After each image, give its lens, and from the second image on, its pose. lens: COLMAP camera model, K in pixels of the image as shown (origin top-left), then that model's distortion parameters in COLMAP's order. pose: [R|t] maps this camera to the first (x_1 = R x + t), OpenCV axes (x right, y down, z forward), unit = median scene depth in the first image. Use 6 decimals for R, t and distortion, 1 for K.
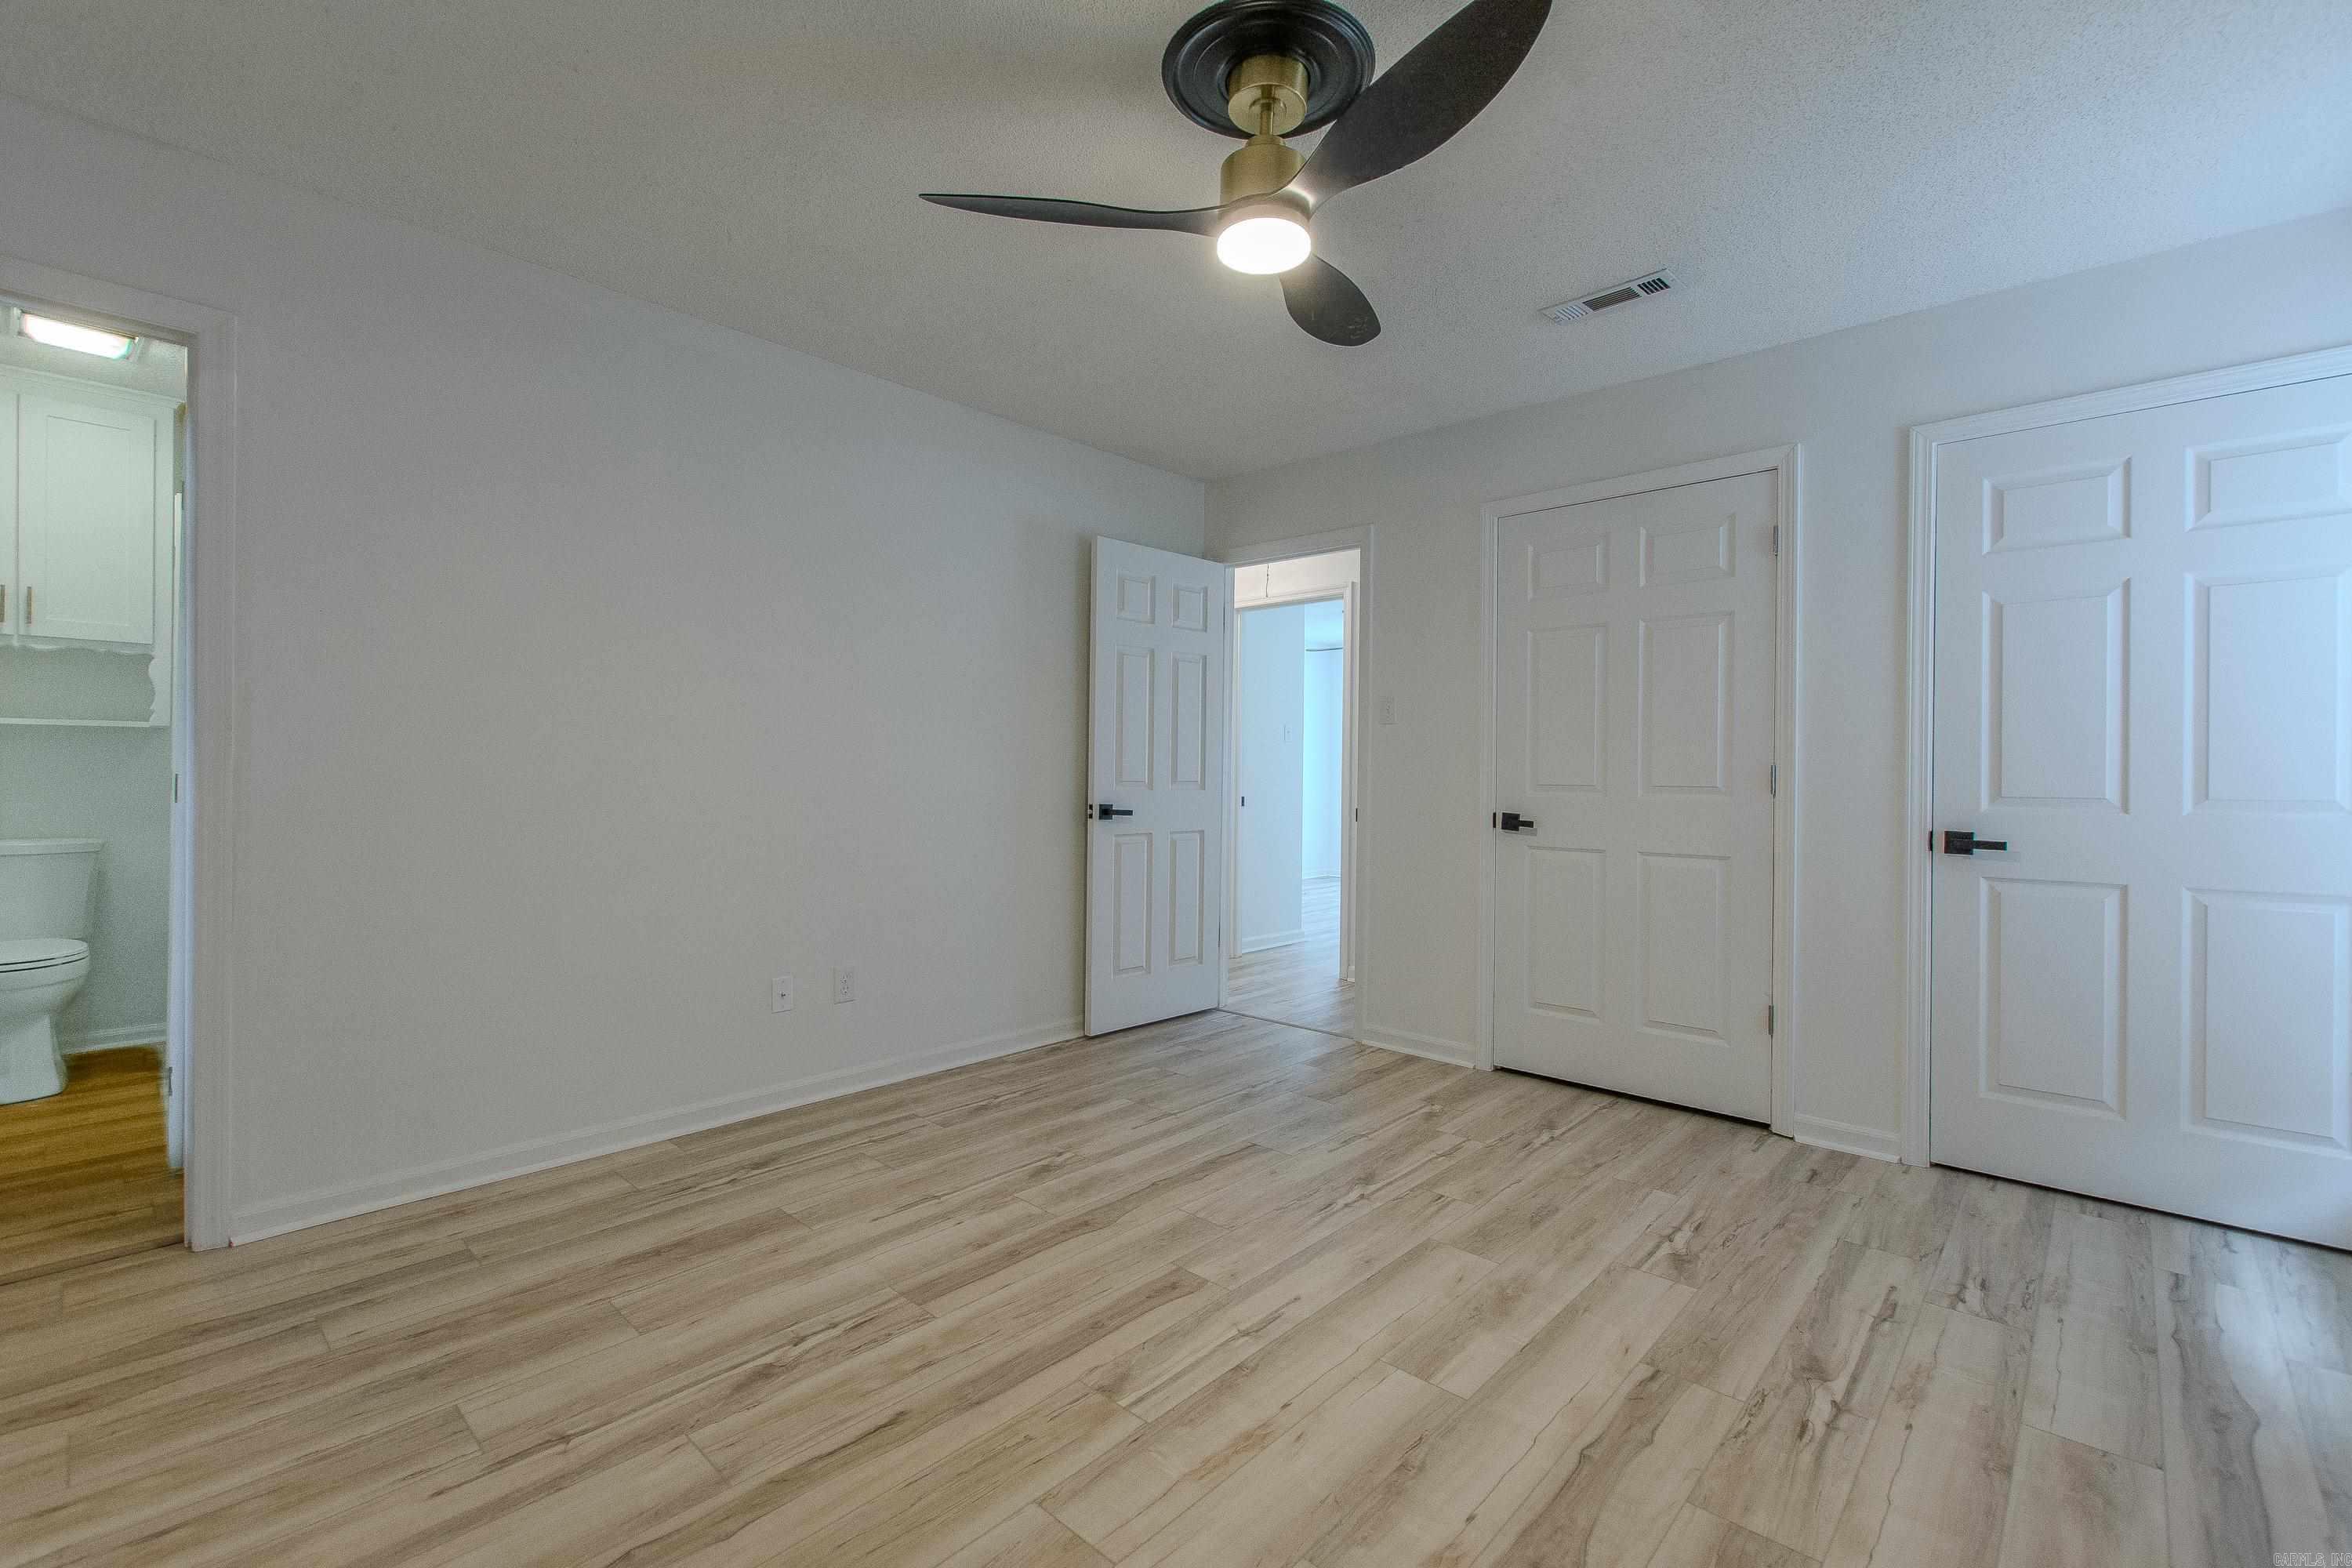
lens RADIAL K [[1024.5, 0, 1177.6], [0, 1024.5, 769.8], [0, 0, 1]] dist [0.009155, -0.003485]
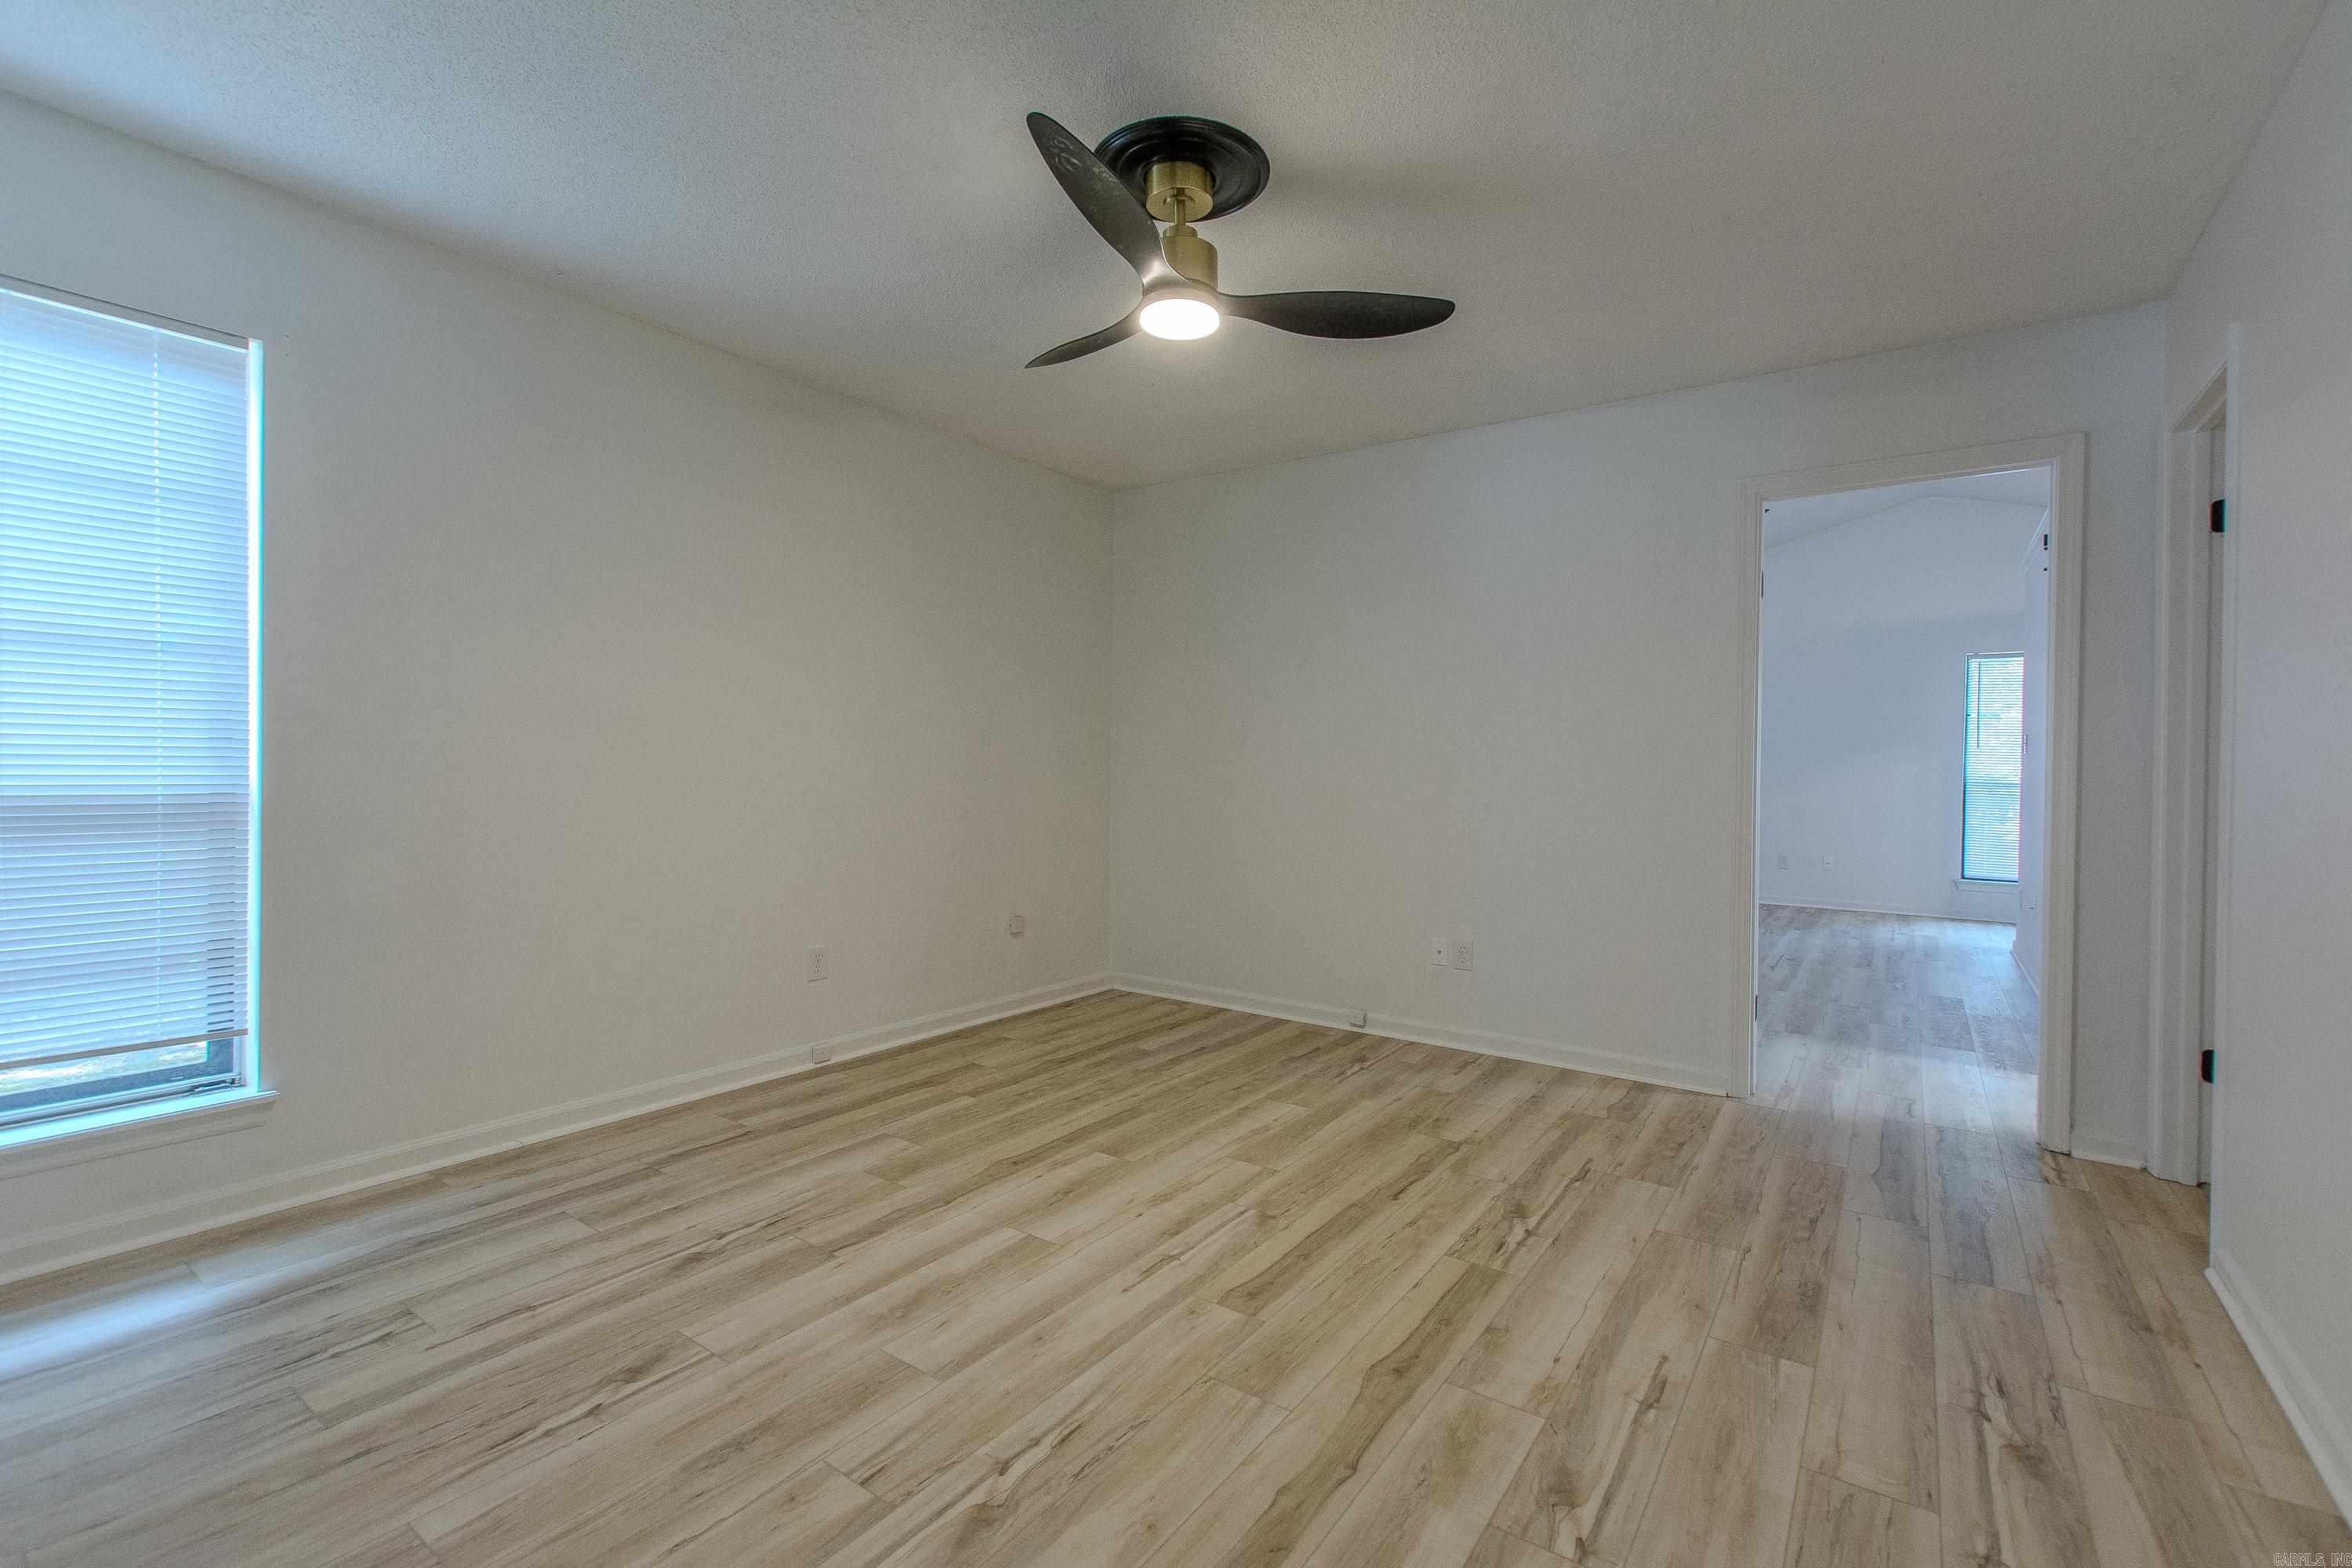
lens RADIAL K [[1024.5, 0, 1172.4], [0, 1024.5, 784.1], [0, 0, 1]] dist [0.009155, -0.003485]
pose [[-0.992175, -0.021556, -0.122984, 0.207331], [-0.023484, 0.999623, 0.014244, 0.006213], [0.122630, 0.017020, -0.992306, 2.015199]]
